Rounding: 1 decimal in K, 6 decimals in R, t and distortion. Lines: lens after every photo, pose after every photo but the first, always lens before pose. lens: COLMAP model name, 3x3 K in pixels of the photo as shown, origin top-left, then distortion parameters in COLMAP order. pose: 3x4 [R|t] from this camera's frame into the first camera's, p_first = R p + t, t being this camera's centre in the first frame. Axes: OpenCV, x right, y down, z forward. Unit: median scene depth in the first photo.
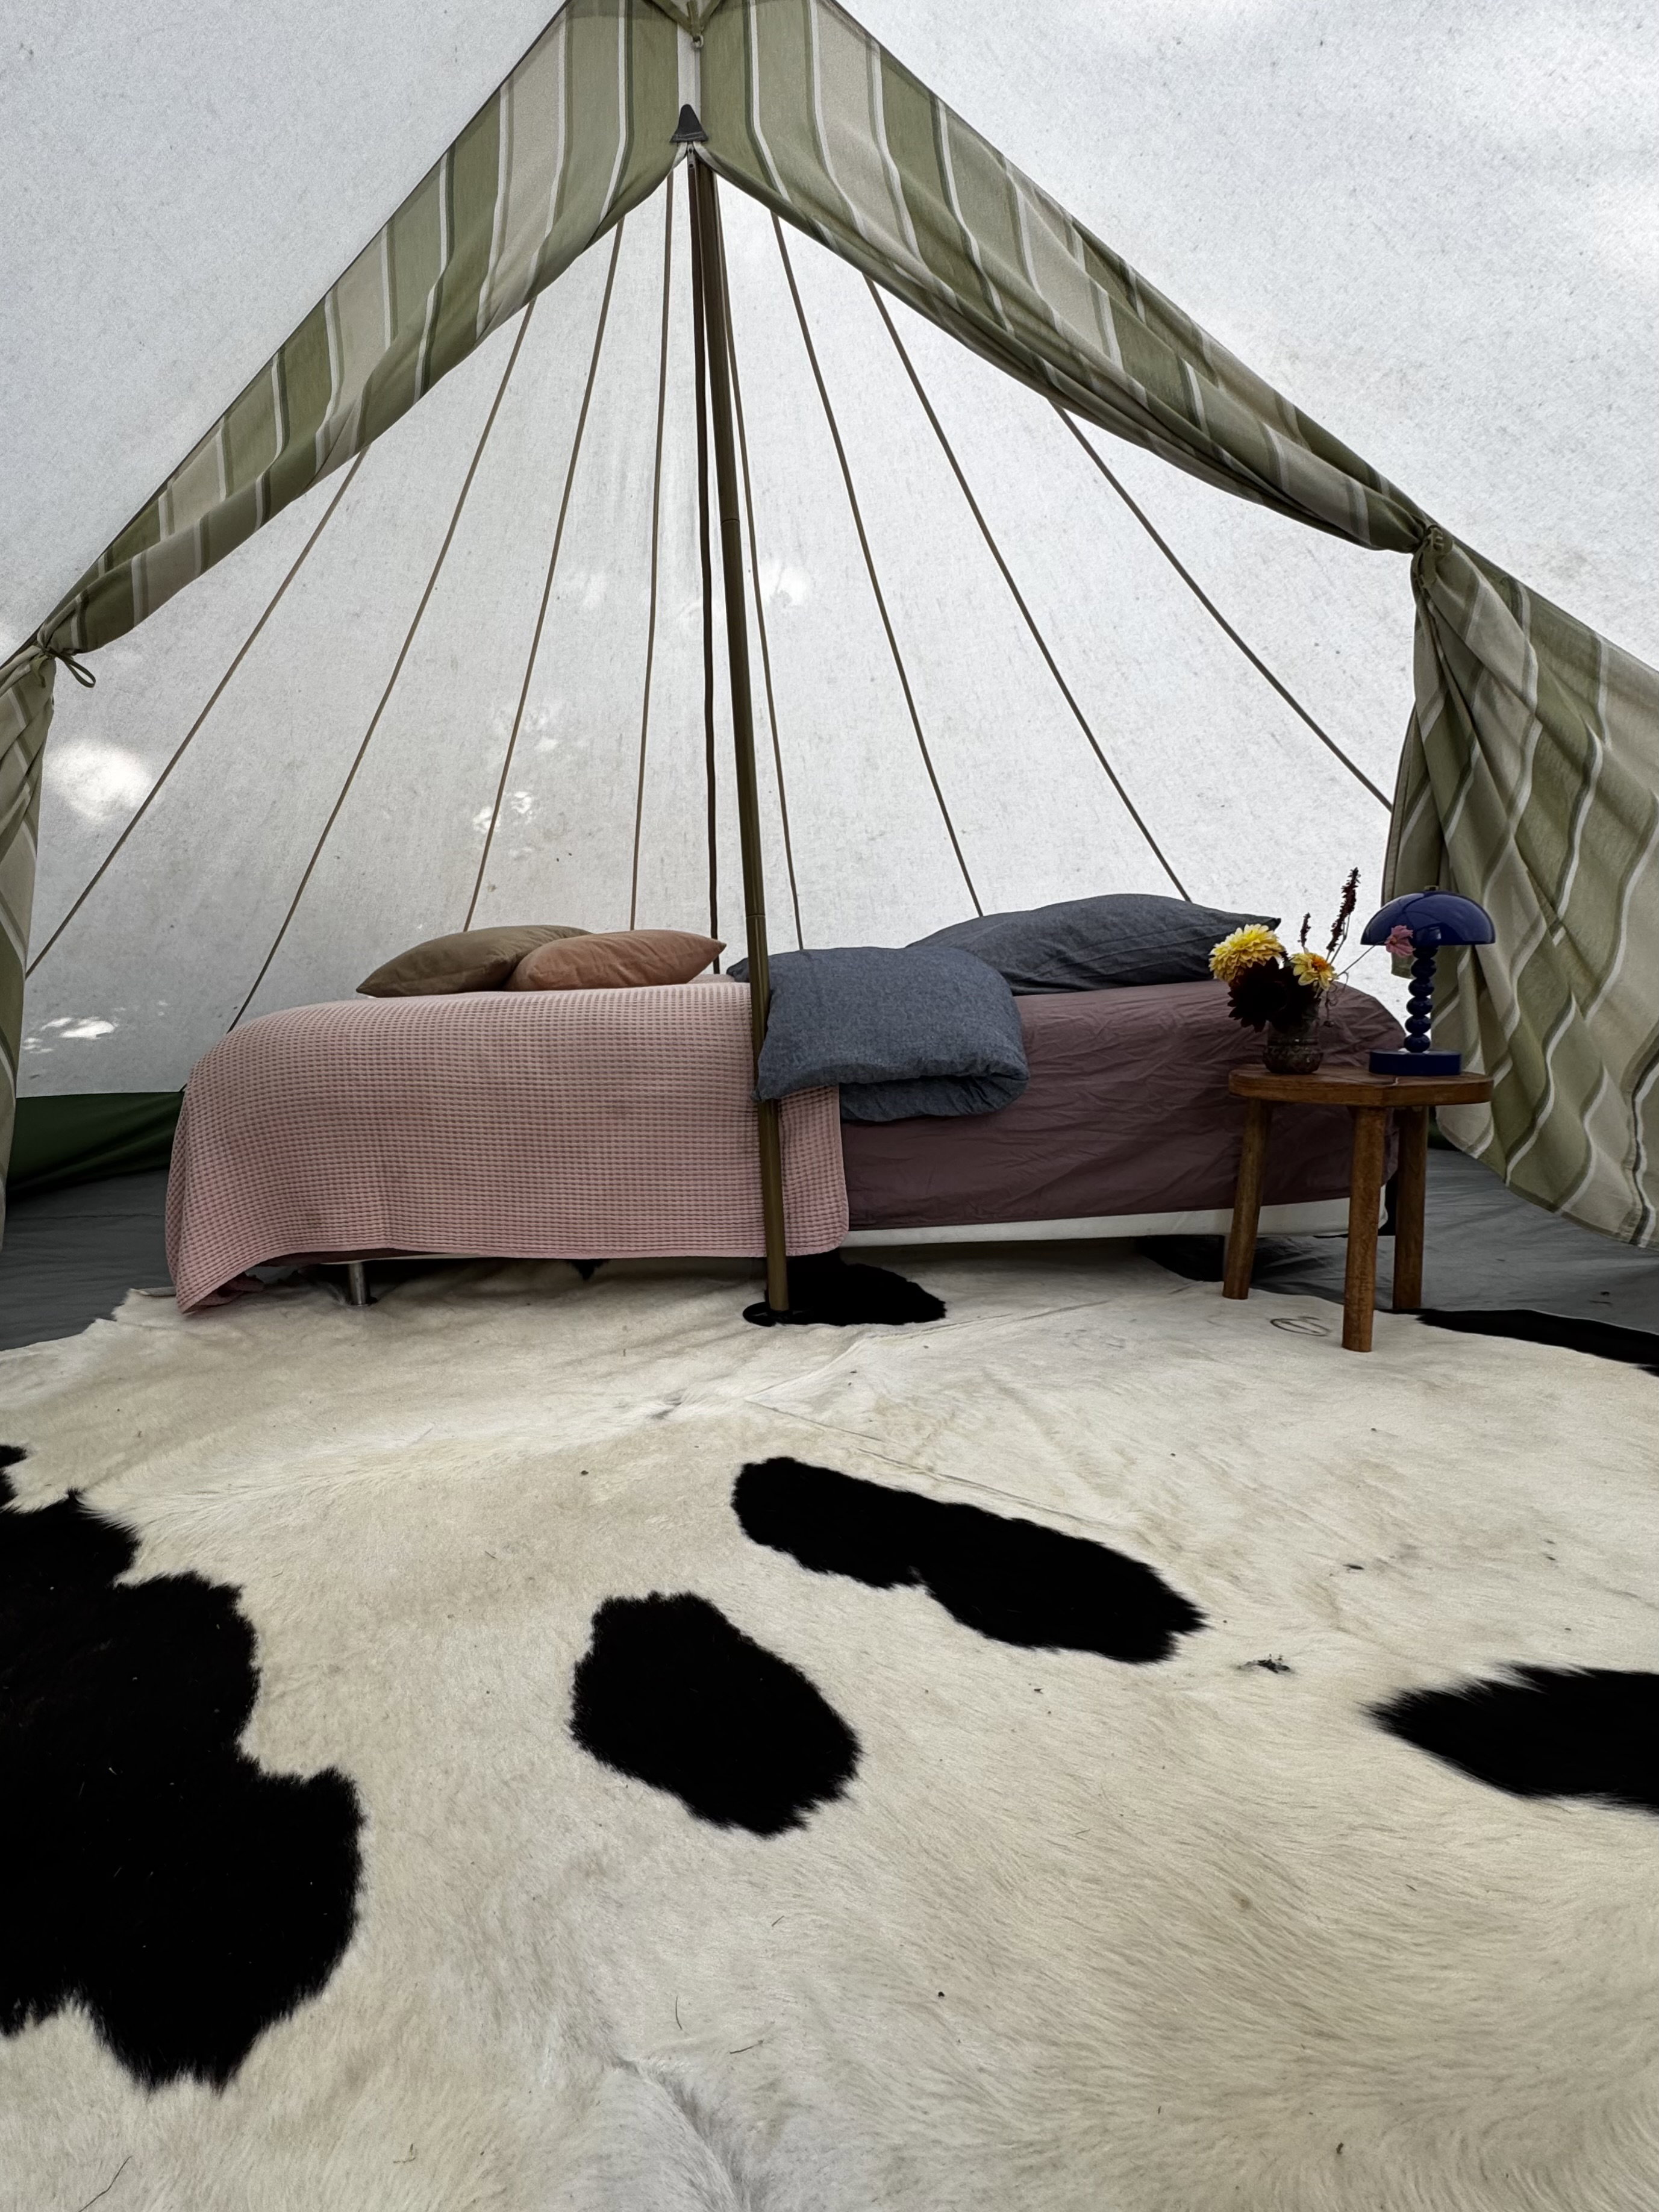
lens RADIAL K [[939.8, 0, 829.5], [0, 939.8, 1106.0], [0, 0, 1]] dist [-0.001361, 0.000664]
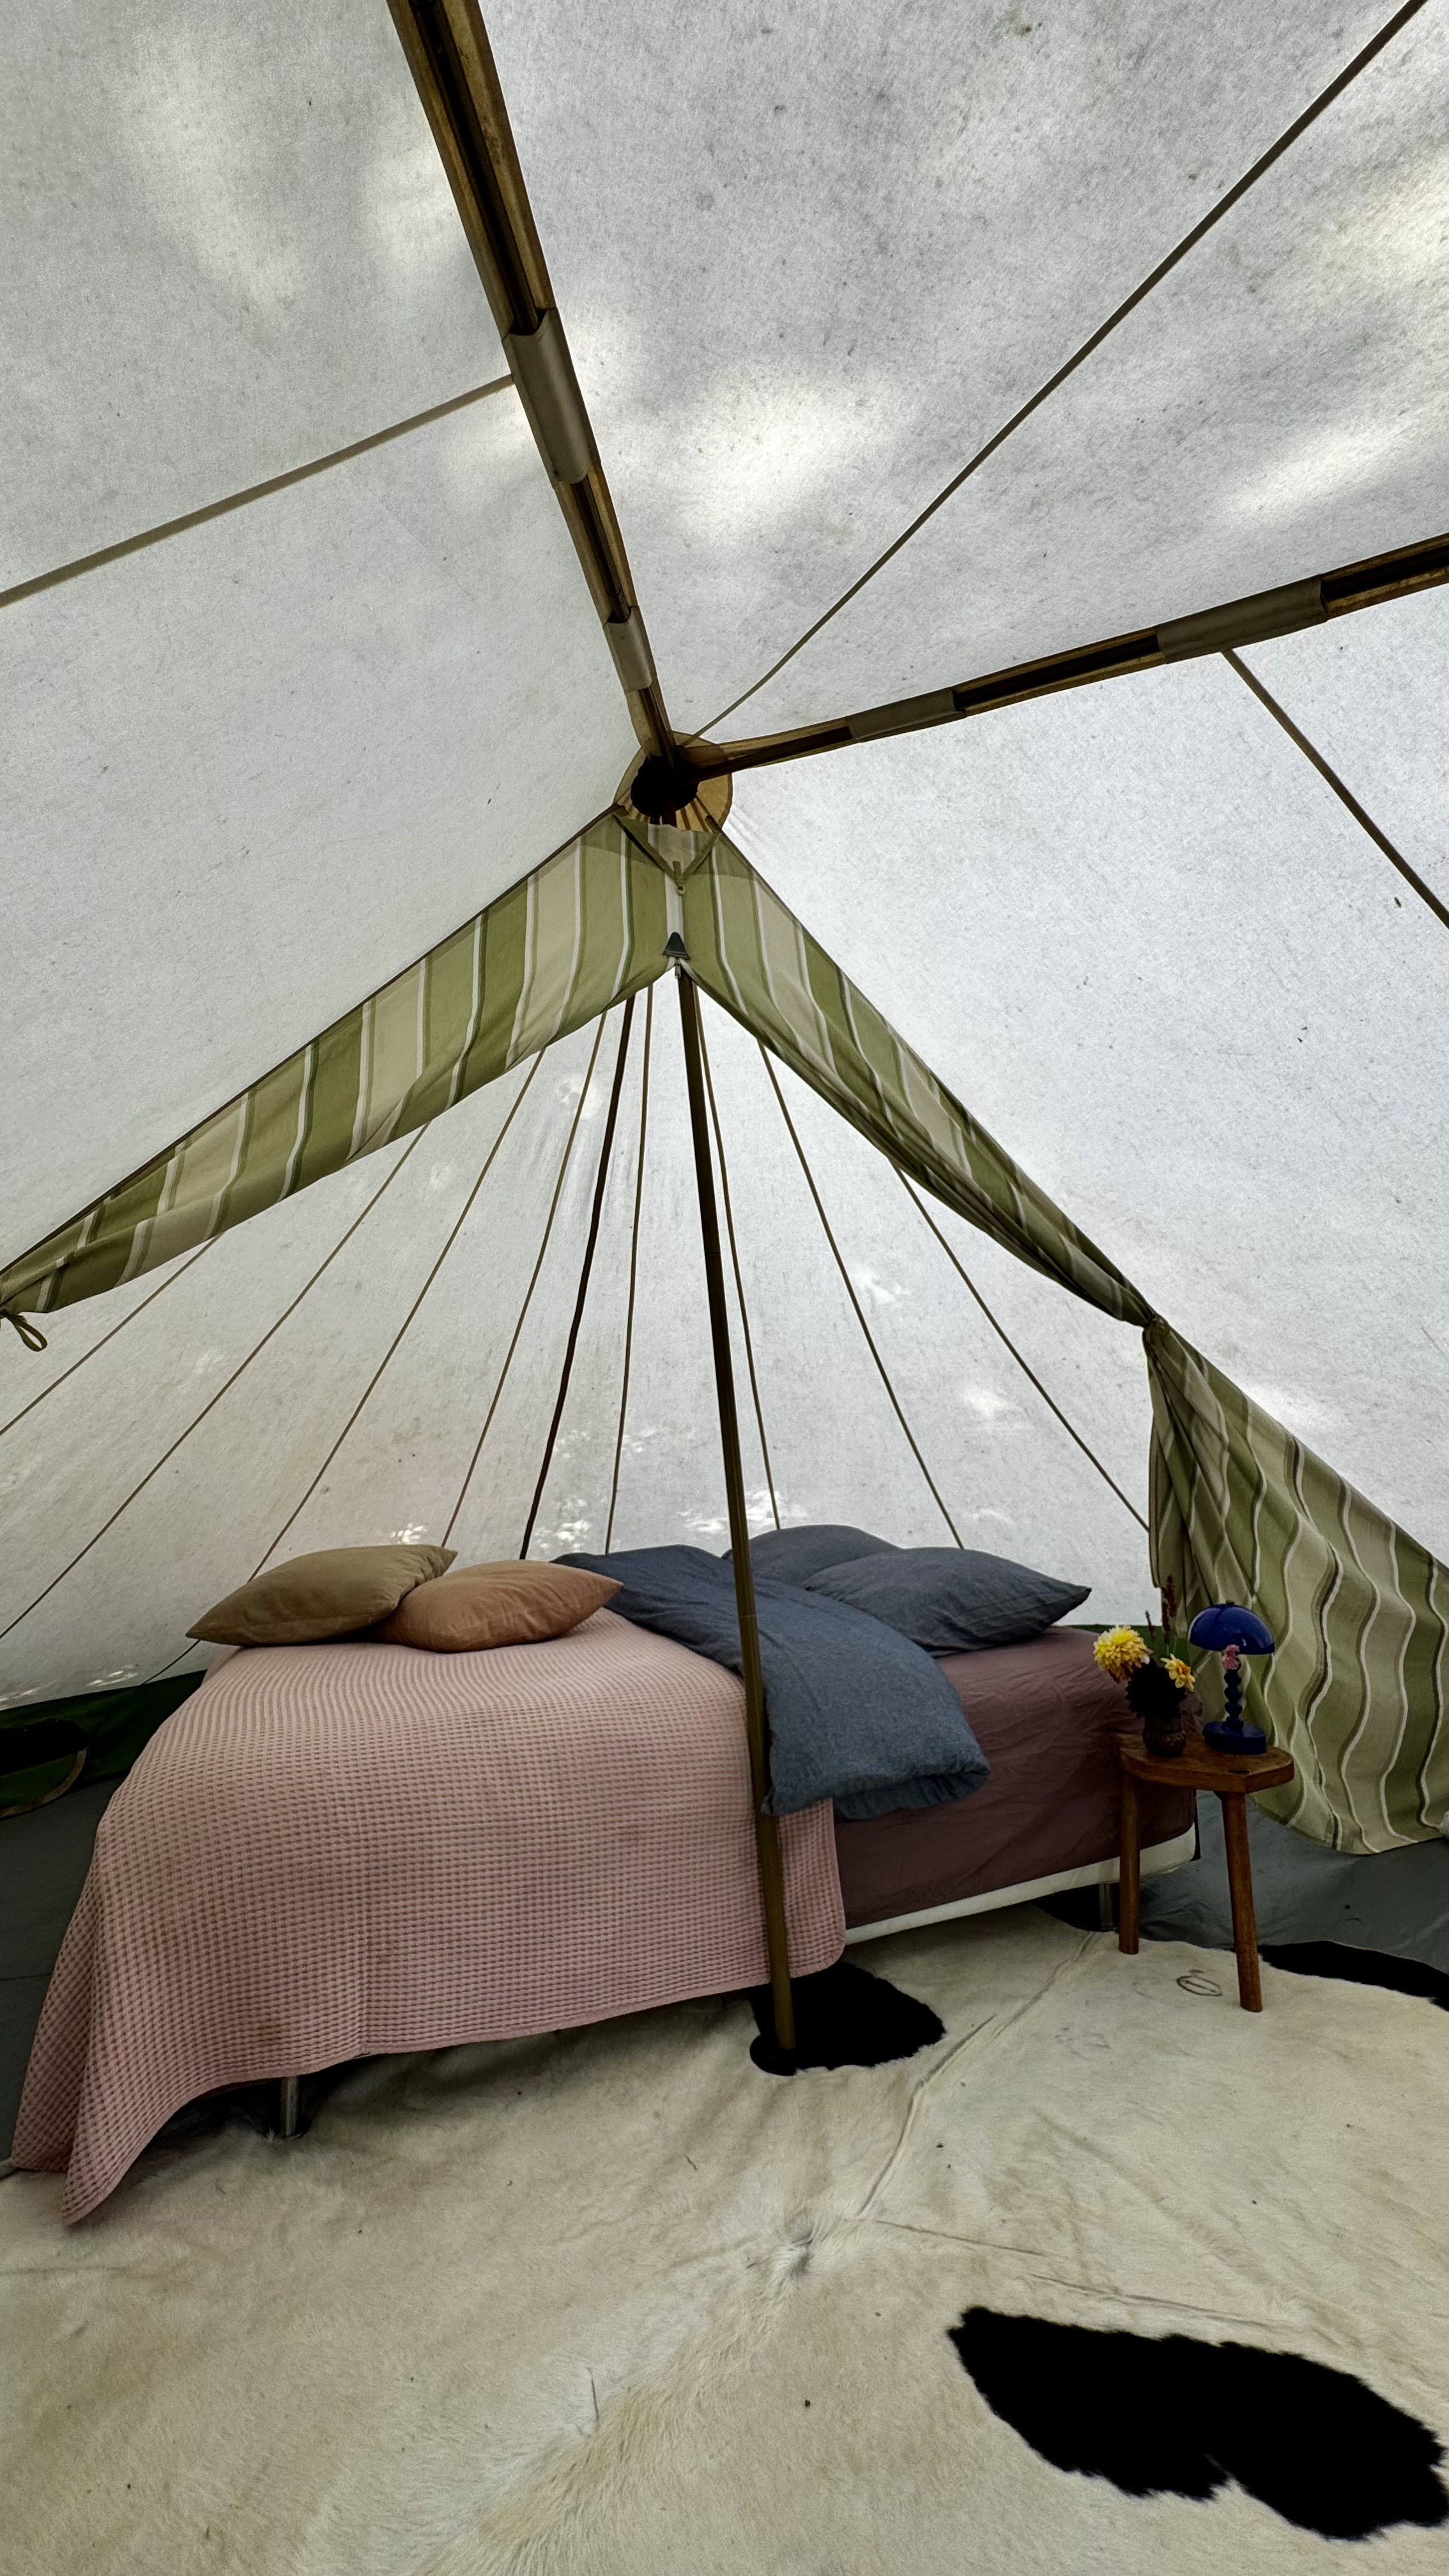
lens RADIAL K [[903.5, 0, 724.5], [0, 903.5, 1288.0], [0, 0, 1]] dist [-0.001440, 0.000312]
pose [[0.920720, 0.106401, 0.375439, -0.517782], [-0.004648, 0.965030, -0.262097, -0.282865], [-0.390197, 0.239573, 0.889017, -0.005508]]
